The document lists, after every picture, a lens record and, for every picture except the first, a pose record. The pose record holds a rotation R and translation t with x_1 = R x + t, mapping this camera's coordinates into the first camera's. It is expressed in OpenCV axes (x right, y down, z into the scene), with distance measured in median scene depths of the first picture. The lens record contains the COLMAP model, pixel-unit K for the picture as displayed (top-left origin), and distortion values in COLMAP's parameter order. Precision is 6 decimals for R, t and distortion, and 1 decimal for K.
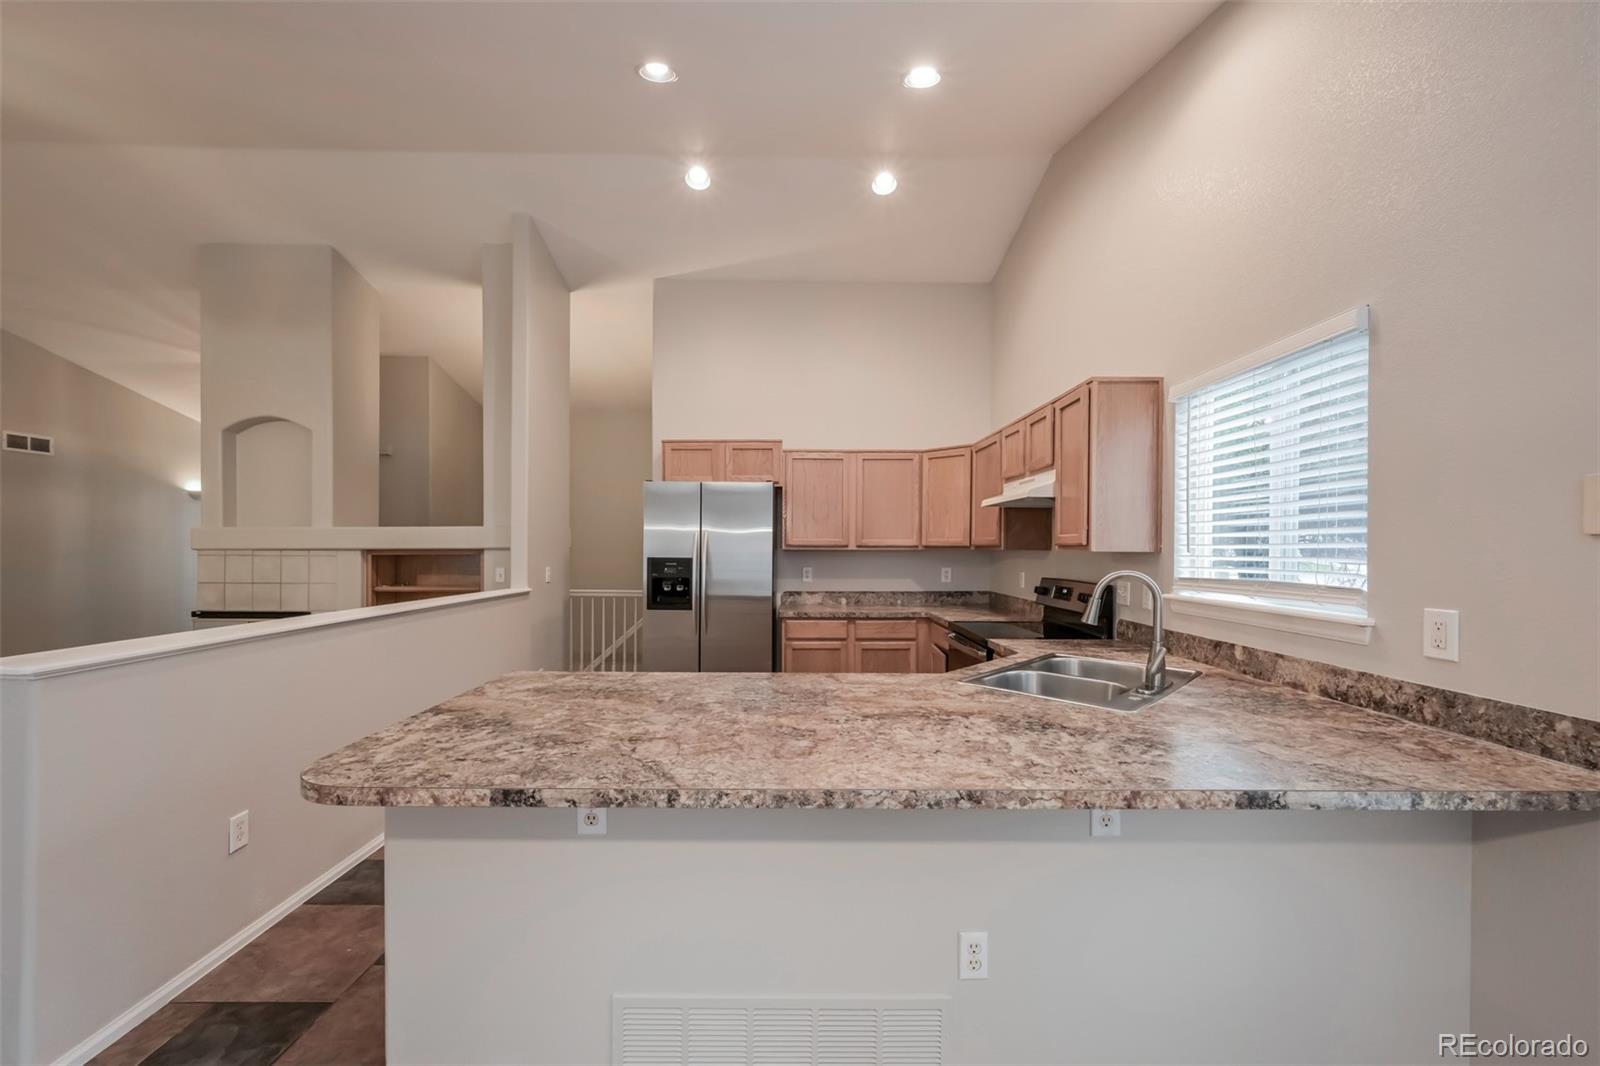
lens RADIAL K [[623.8, 0, 792.6], [0, 623.8, 552.0], [0, 0, 1]] dist [-0.000949, 0.001565]
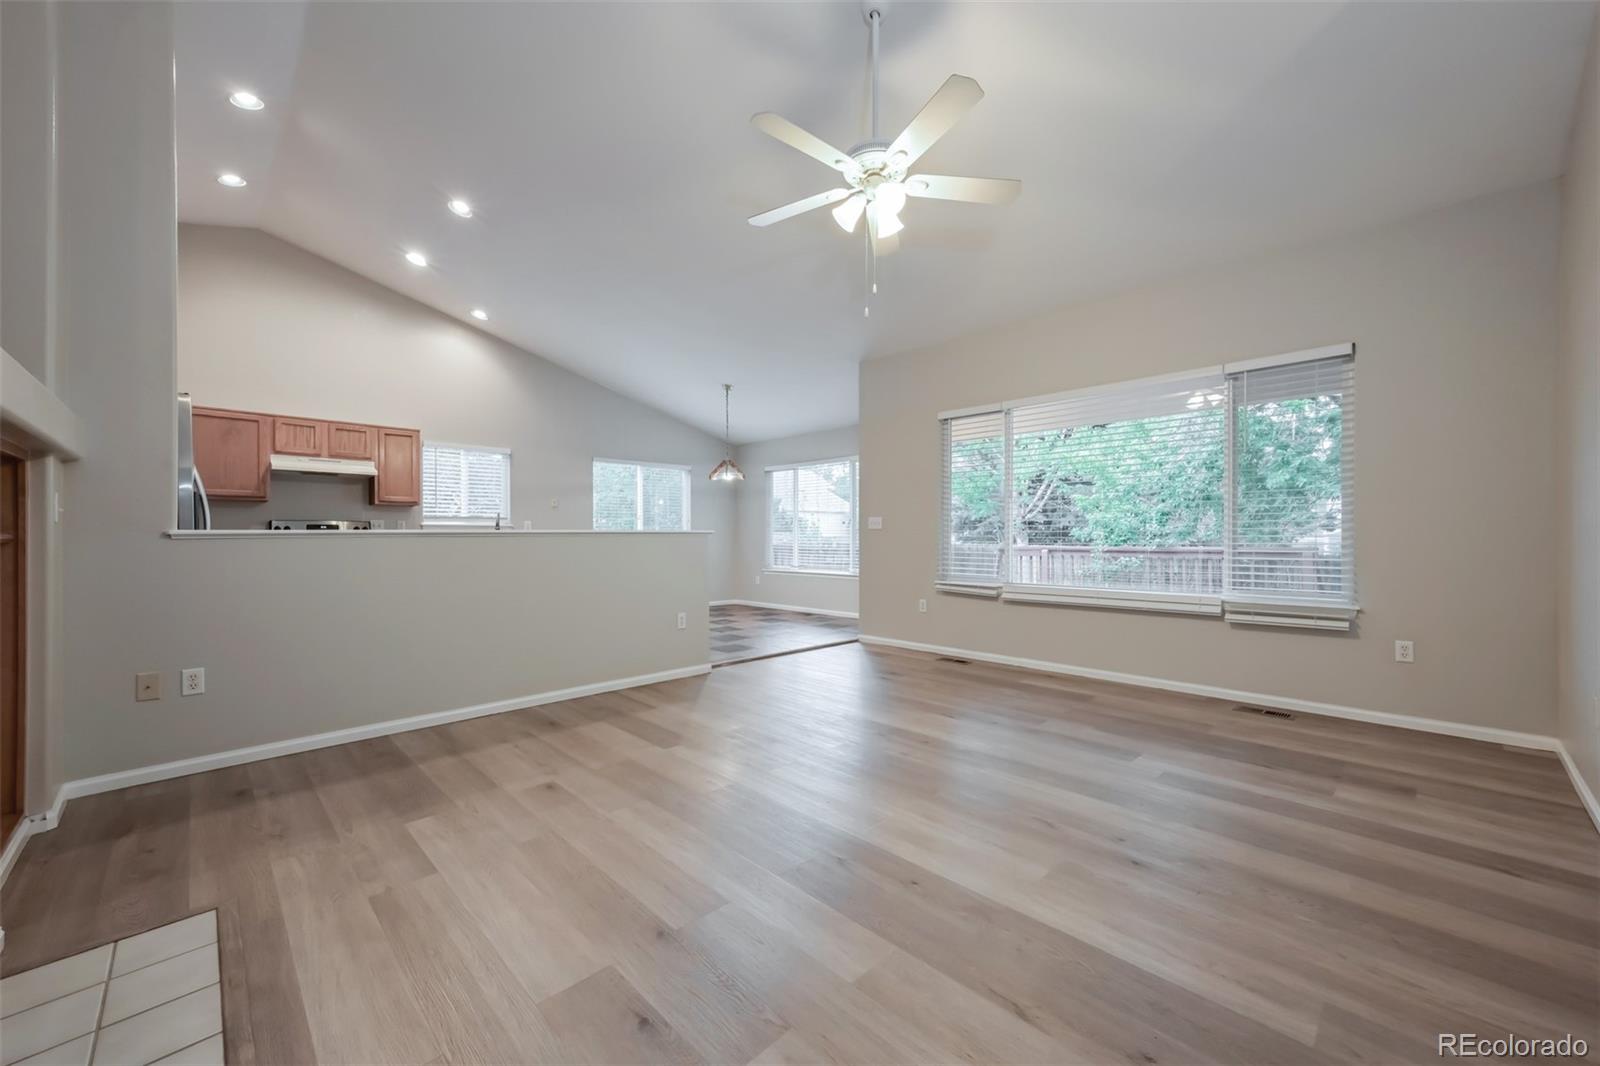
lens RADIAL K [[623.8, 0, 809.4], [0, 623.8, 533.0], [0, 0, 1]] dist [-0.000949, 0.001565]
pose [[-0.703238, 0.002577, 0.710950, -1.334445], [0.004672, 0.999989, 0.000997, 0.065050], [-0.710939, 0.004022, -0.703242, 0.979321]]
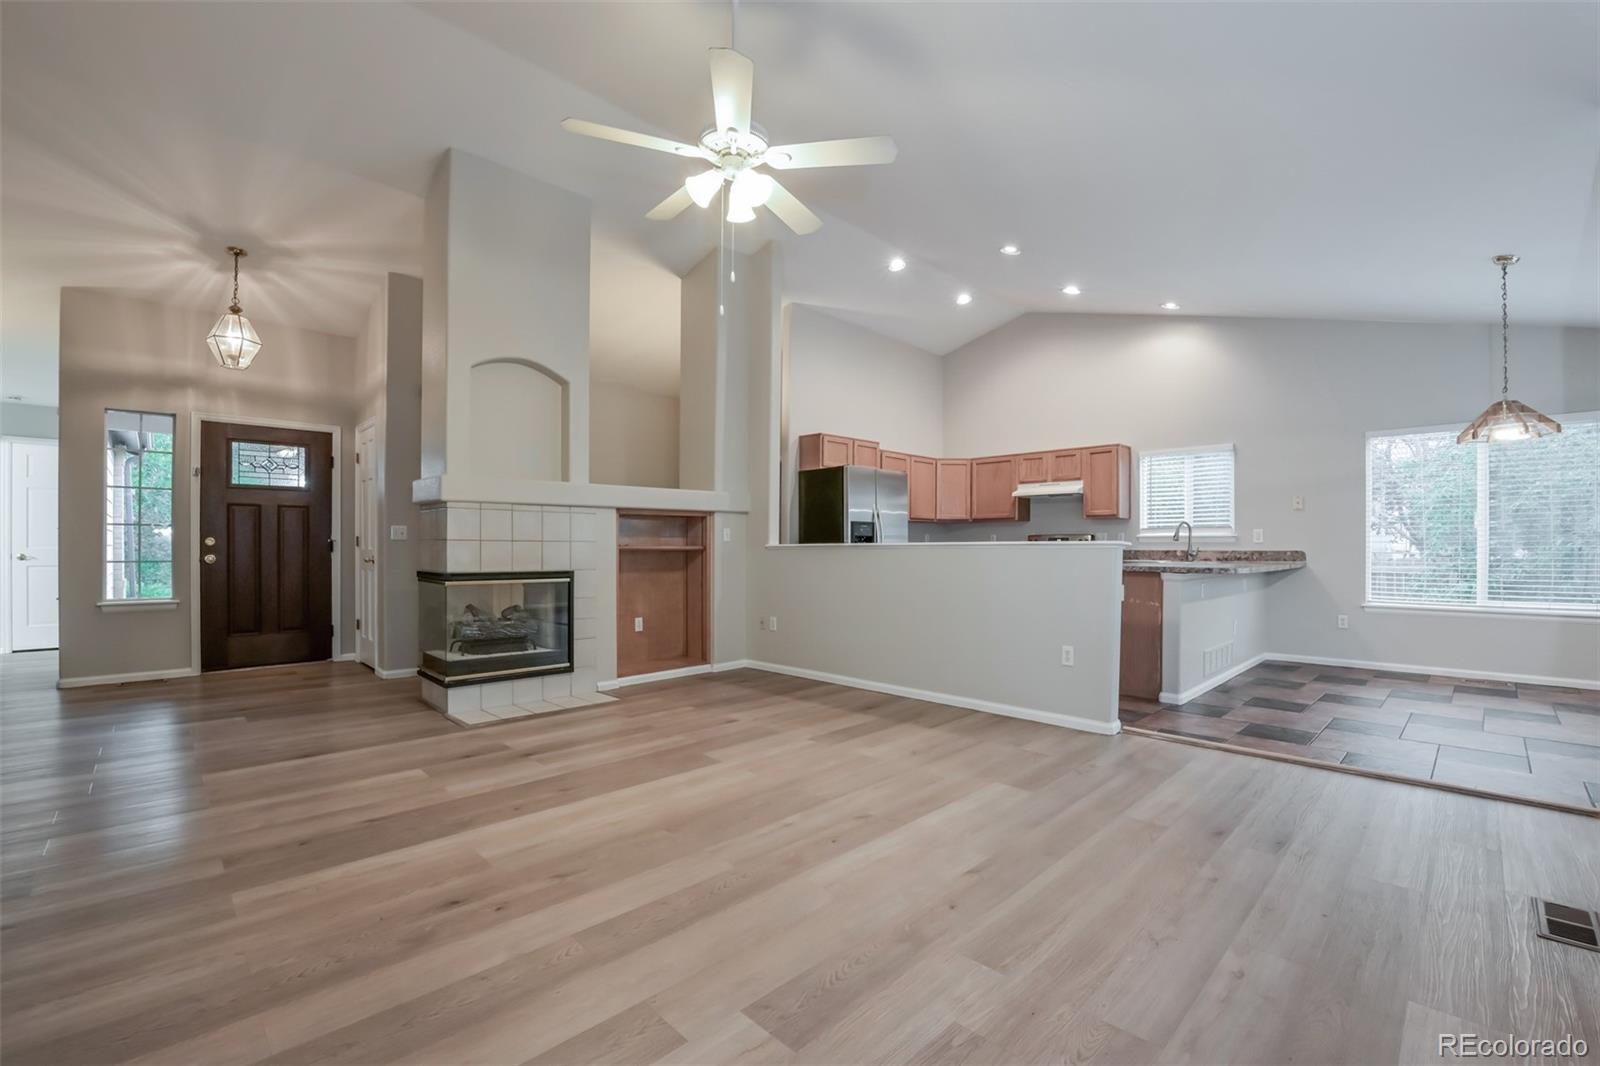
lens RADIAL K [[685.6, 0, 800.2], [0, 685.6, 546.4], [0, 0, 1]] dist [-0.036797, 0.001051]
pose [[0.717175, -0.000809, 0.696892, -1.327599], [0.005442, 0.999975, -0.004440, 0.069036], [-0.696871, 0.006977, 0.717162, 0.002037]]
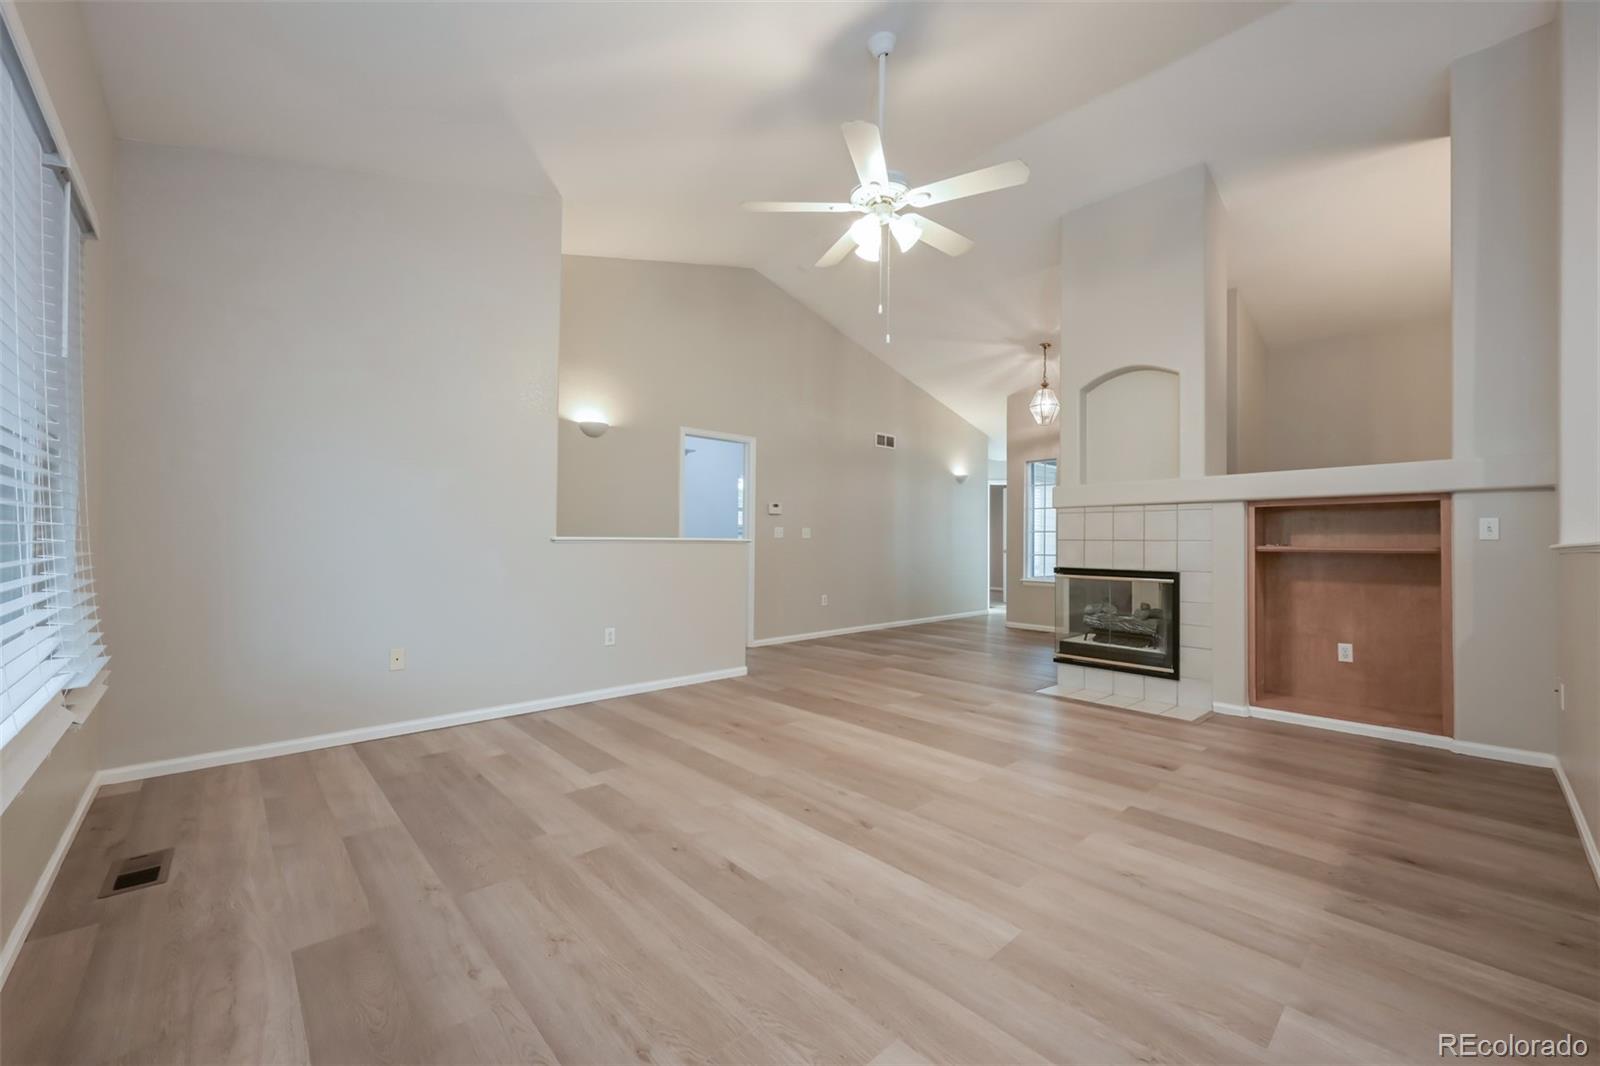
lens RADIAL K [[623.8, 0, 809.1], [0, 623.8, 525.6], [0, 0, 1]] dist [-0.000949, 0.001565]
pose [[0.681347, -0.017275, -0.731757, -0.505427], [-0.012243, 0.999313, -0.034991, 0.071097], [0.731858, 0.032800, 0.680667, -0.007151]]
